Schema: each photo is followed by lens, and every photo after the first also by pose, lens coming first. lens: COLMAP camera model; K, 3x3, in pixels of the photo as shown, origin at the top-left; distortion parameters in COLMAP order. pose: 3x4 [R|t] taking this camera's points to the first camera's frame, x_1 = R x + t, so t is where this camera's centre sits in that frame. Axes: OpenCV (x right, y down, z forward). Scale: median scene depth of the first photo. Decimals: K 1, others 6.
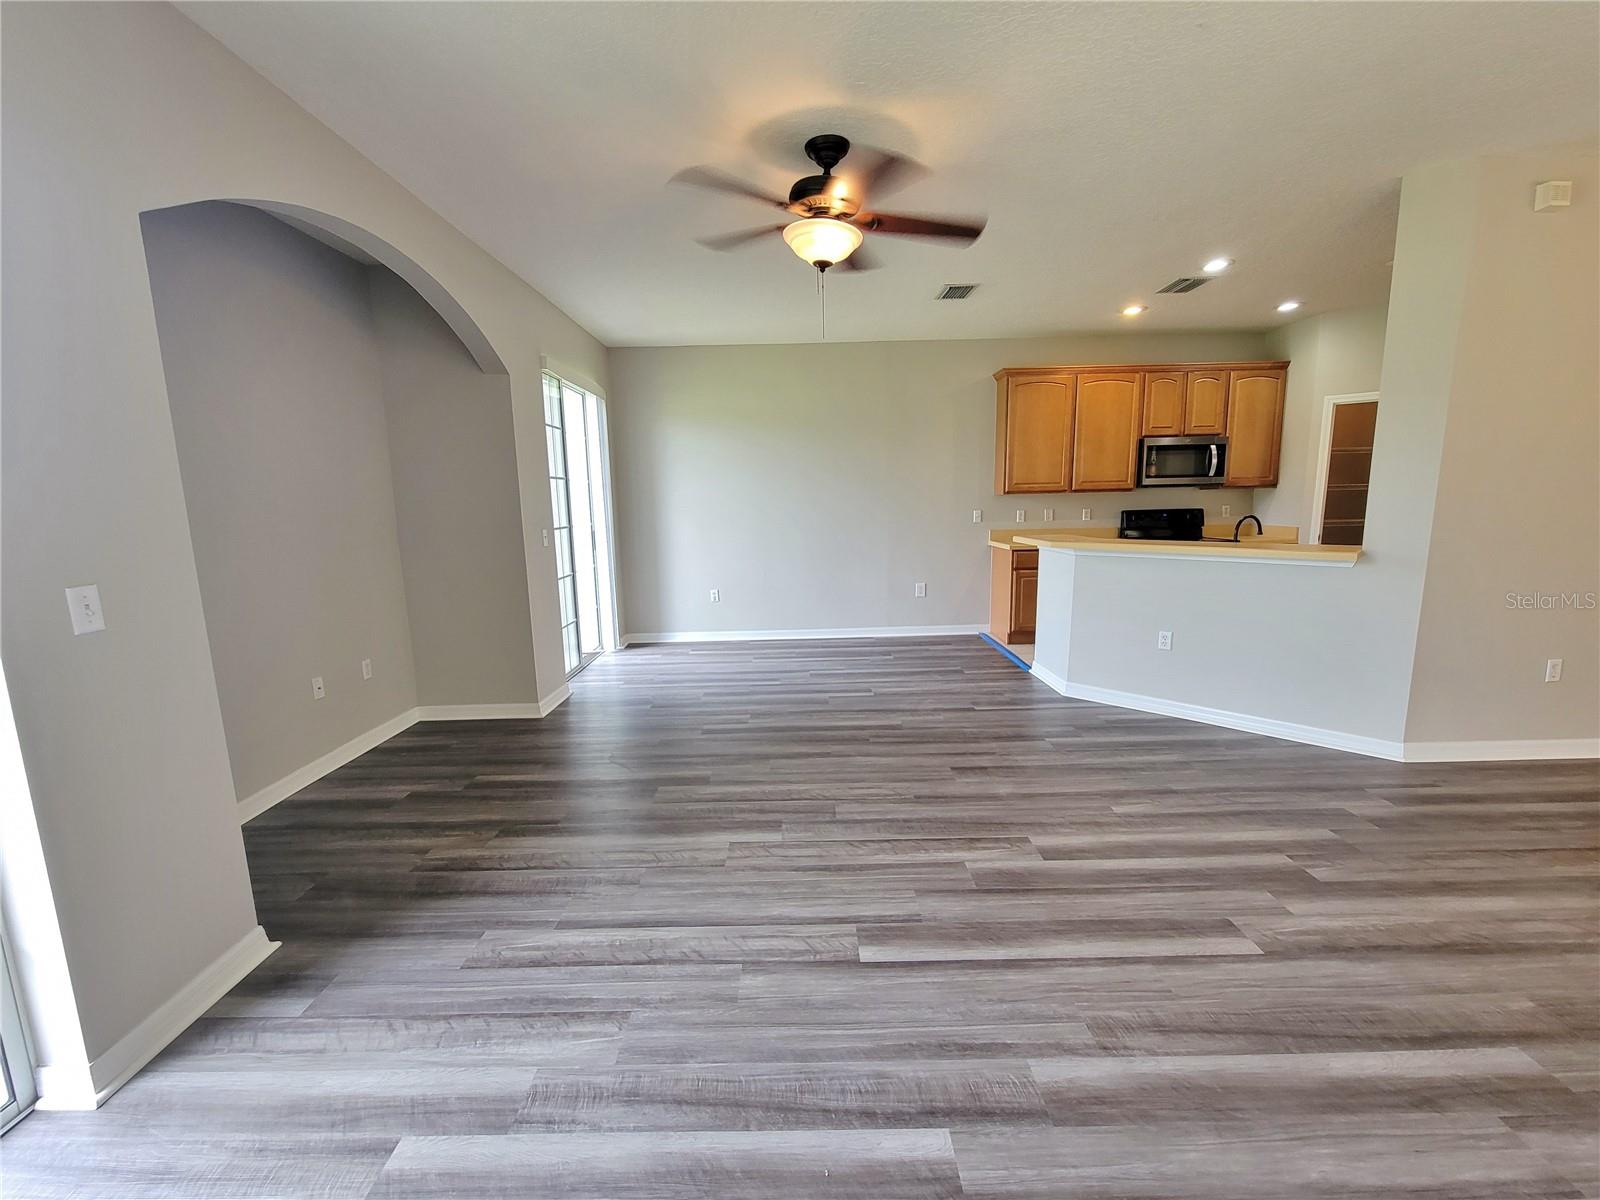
lens RADIAL K [[656.3, 0, 795.0], [0, 656.3, 602.7], [0, 0, 1]] dist [-0.003666, -0.000110]
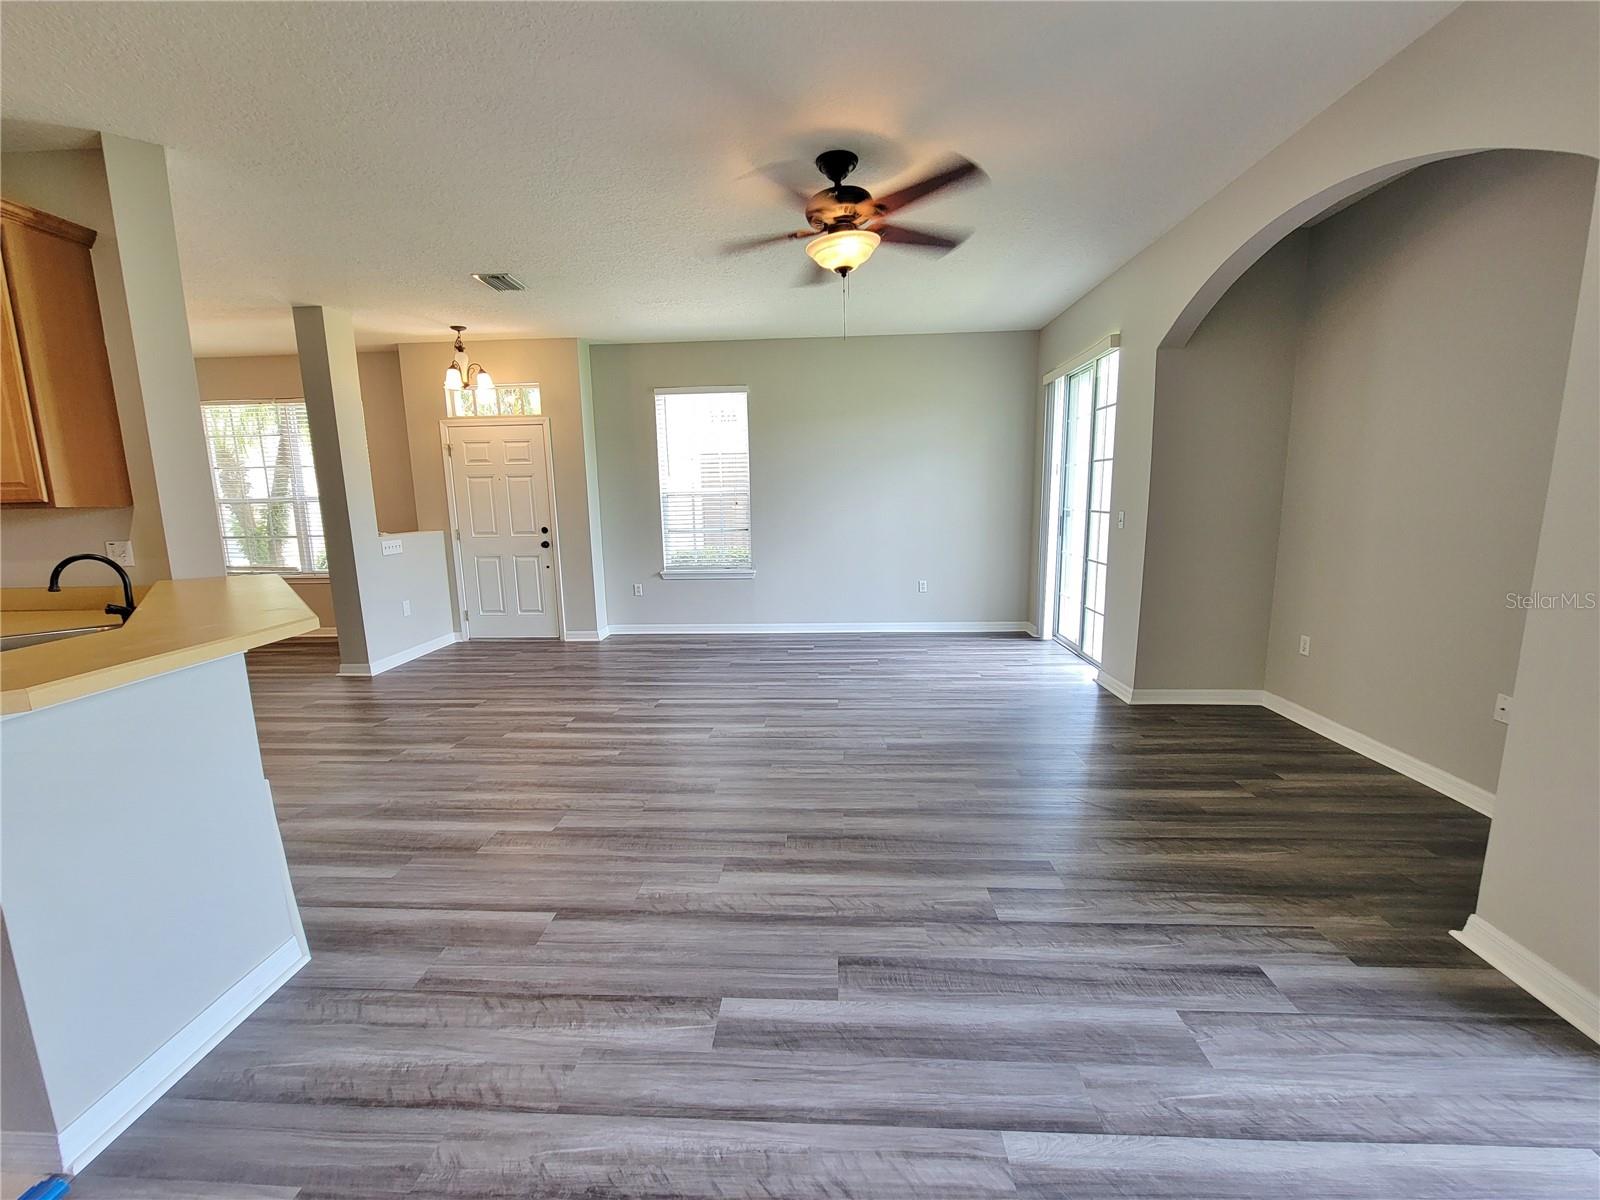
lens RADIAL K [[654.7, 0, 794.6], [0, 654.7, 602.7], [0, 0, 1]] dist [-0.003154, -0.000430]
pose [[-0.997803, 0.032957, 0.057476, 0.075063], [0.049583, 0.946839, 0.317864, -0.333070], [-0.043945, 0.320016, -0.946393, 2.084669]]
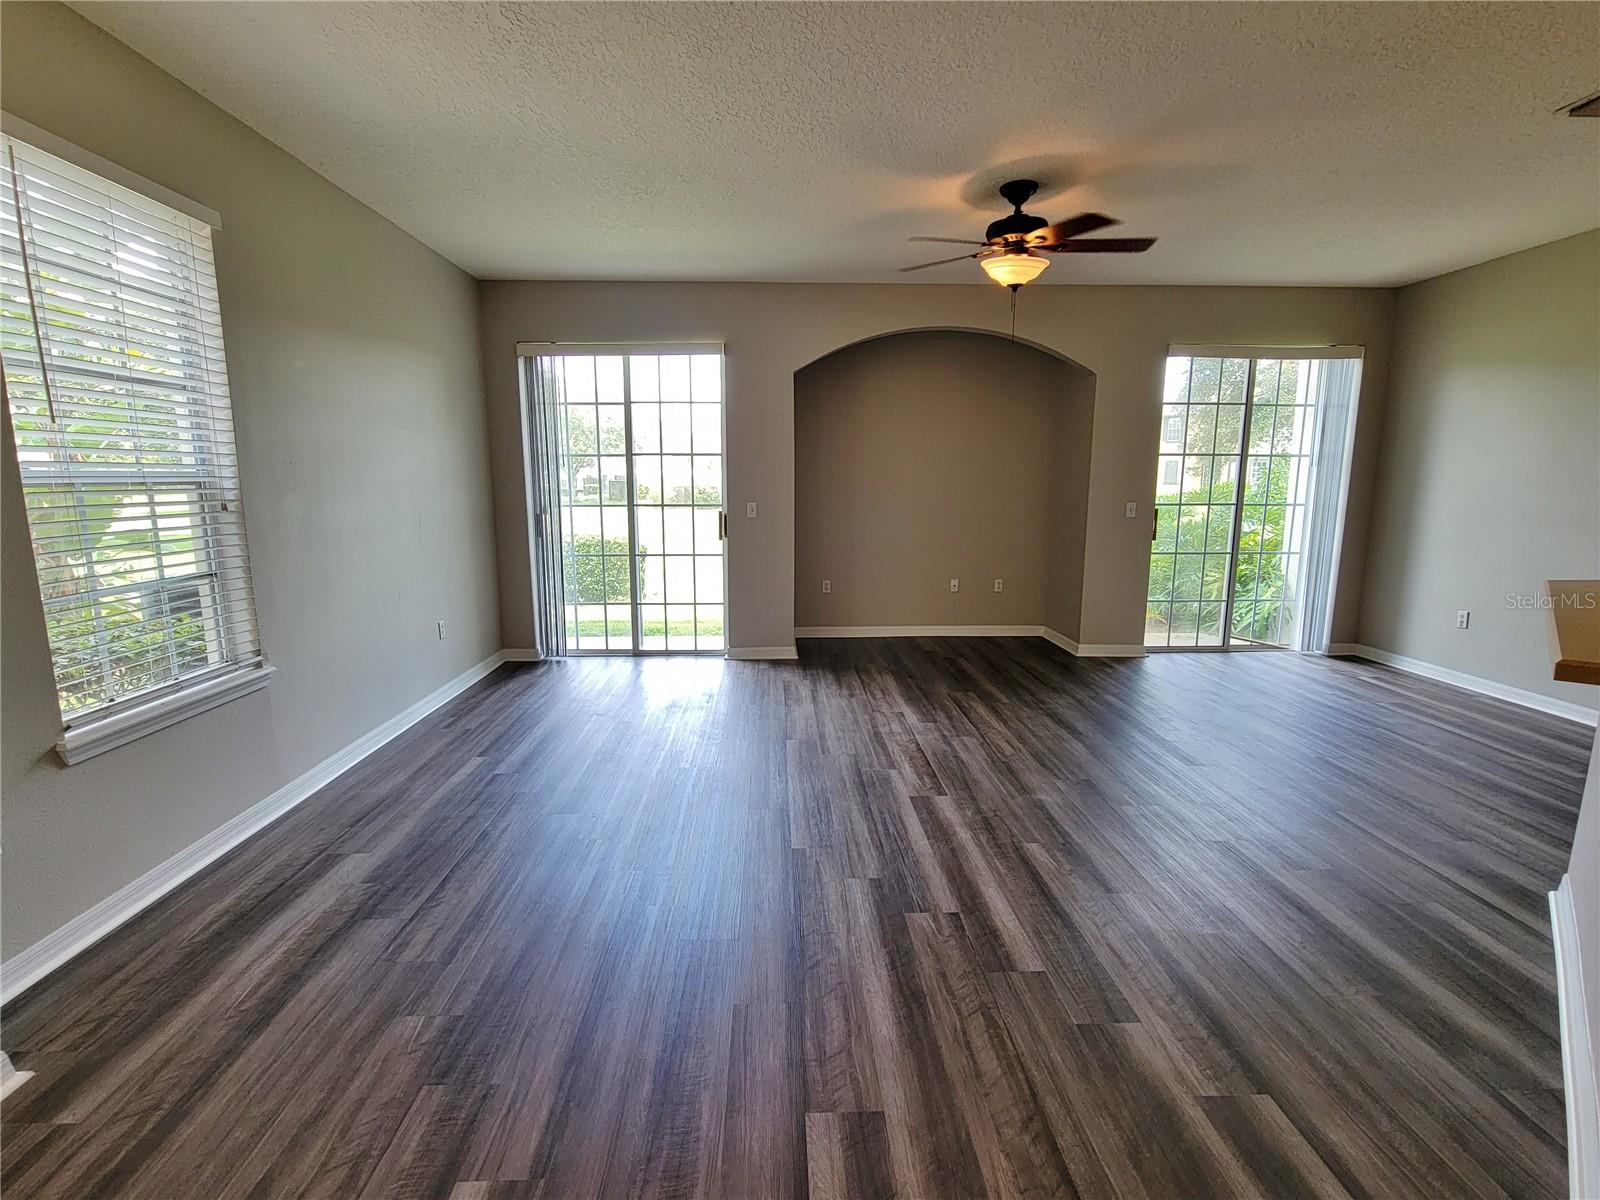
lens RADIAL K [[751.7, 0, 794.8], [0, 751.7, 603.2], [0, 0, 1]] dist [-0.003242, 0.000042]
pose [[0.030841, 0.185457, -0.982168, 1.421256], [-0.158140, 0.971164, 0.178414, -0.129541], [0.986935, 0.149818, 0.059280, 0.584328]]
